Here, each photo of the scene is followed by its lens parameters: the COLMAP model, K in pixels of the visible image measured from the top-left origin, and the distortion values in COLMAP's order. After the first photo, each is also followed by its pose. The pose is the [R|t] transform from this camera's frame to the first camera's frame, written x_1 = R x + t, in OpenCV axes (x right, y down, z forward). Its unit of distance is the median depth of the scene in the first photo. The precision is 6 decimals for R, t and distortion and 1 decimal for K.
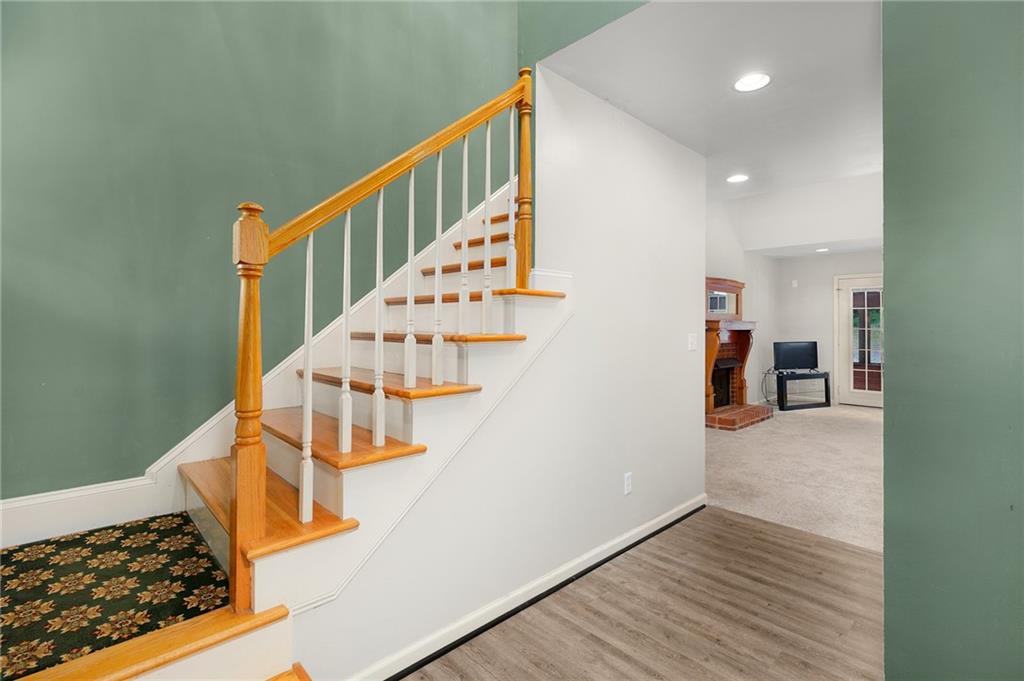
lens RADIAL K [[466.9, 0, 509.9], [0, 466.9, 318.9], [0, 0, 1]] dist [-0.001659, -0.000085]
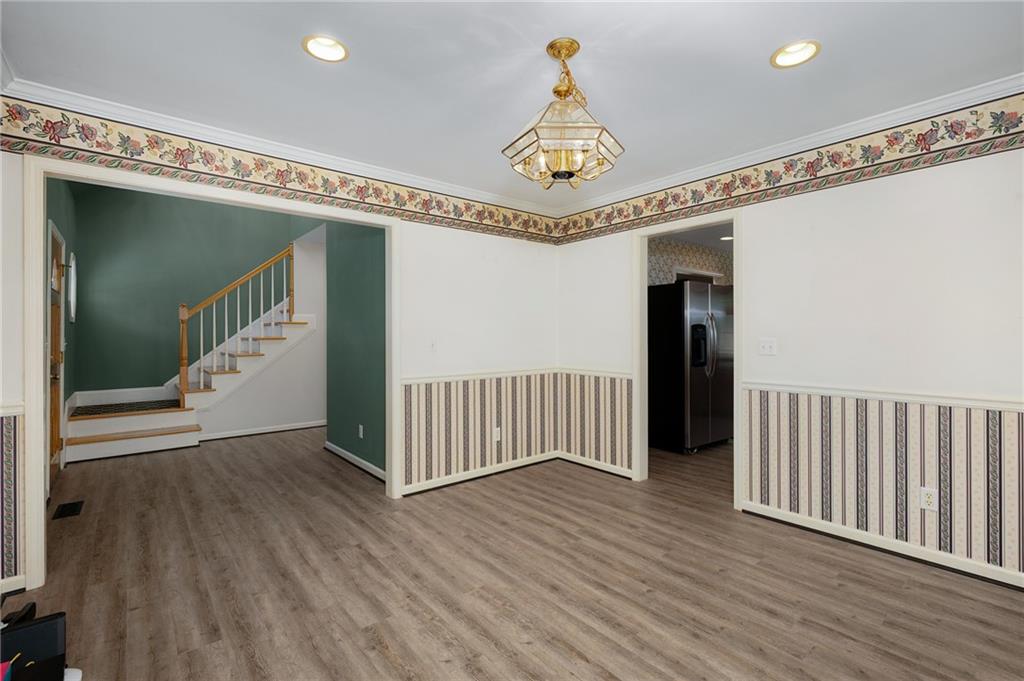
lens RADIAL K [[466.9, 0, 515.7], [0, 466.9, 332.8], [0, 0, 1]] dist [-0.001659, -0.000085]
pose [[0.998484, -0.013824, -0.053274, 1.720658], [0.014719, 0.999757, 0.016427, -0.022179], [0.053034, -0.017187, 0.998445, -1.953728]]
